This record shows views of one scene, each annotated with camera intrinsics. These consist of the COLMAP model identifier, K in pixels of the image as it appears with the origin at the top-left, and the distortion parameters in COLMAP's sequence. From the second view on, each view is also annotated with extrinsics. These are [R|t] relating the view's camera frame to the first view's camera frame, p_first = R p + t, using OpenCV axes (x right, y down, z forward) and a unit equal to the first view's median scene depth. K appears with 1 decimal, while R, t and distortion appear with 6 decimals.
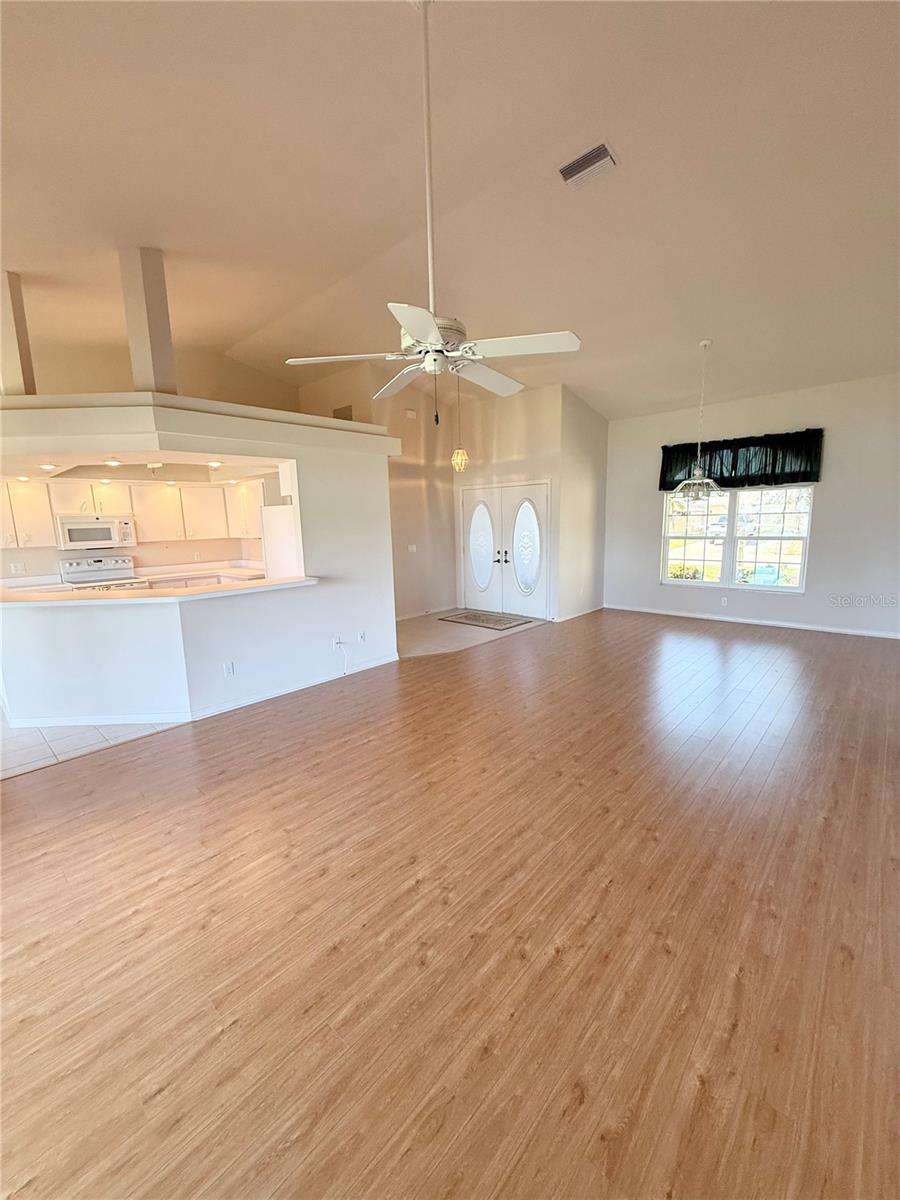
lens RADIAL K [[480.0, 0, 450.0], [0, 480.0, 595.3], [0, 0, 1]] dist [0.002522, -0.000786]
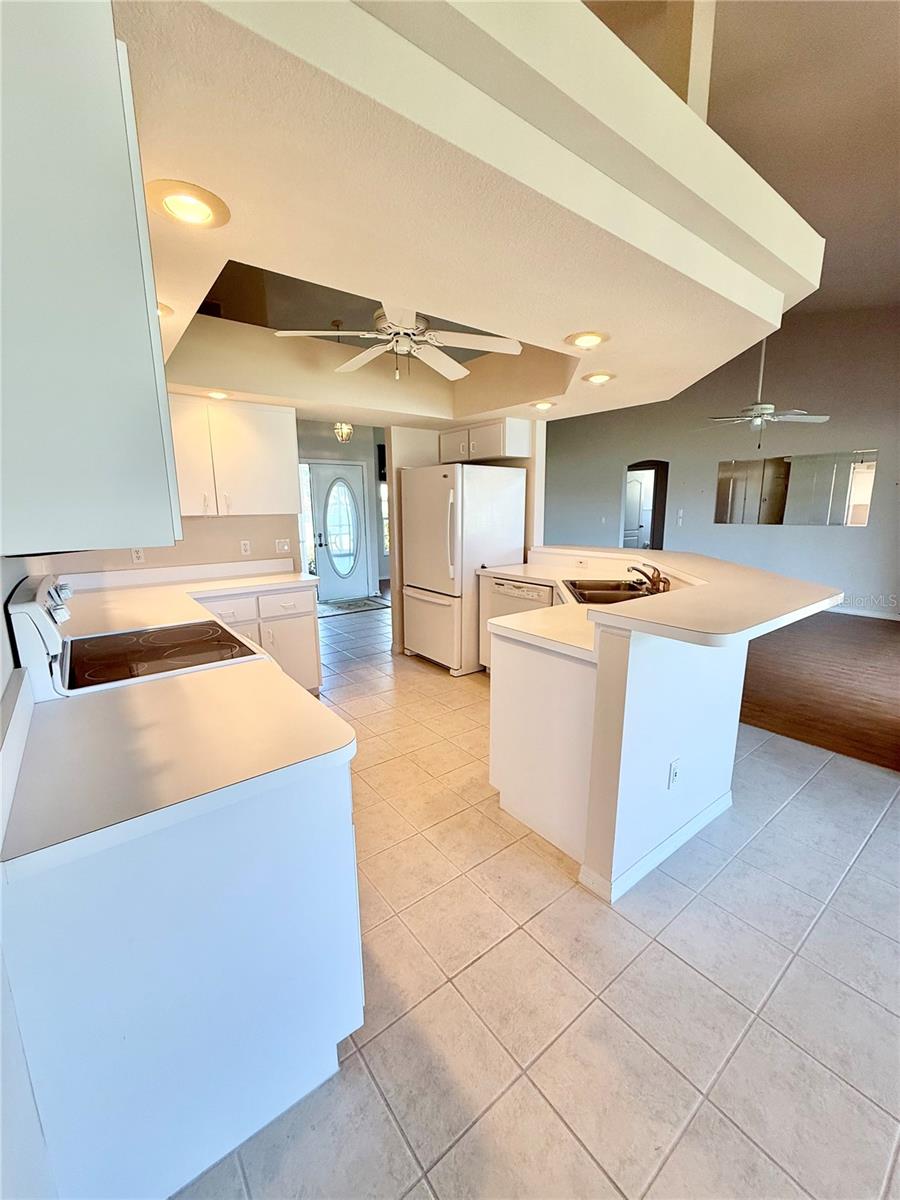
lens RADIAL K [[480.0, 0, 447.2], [0, 480.0, 605.8], [0, 0, 1]] dist [0.002522, -0.000786]
pose [[0.173452, -0.182445, 0.967795, -1.038527], [0.157116, 0.975231, 0.155688, -0.086150], [-0.972229, 0.125052, 0.197821, 0.818416]]
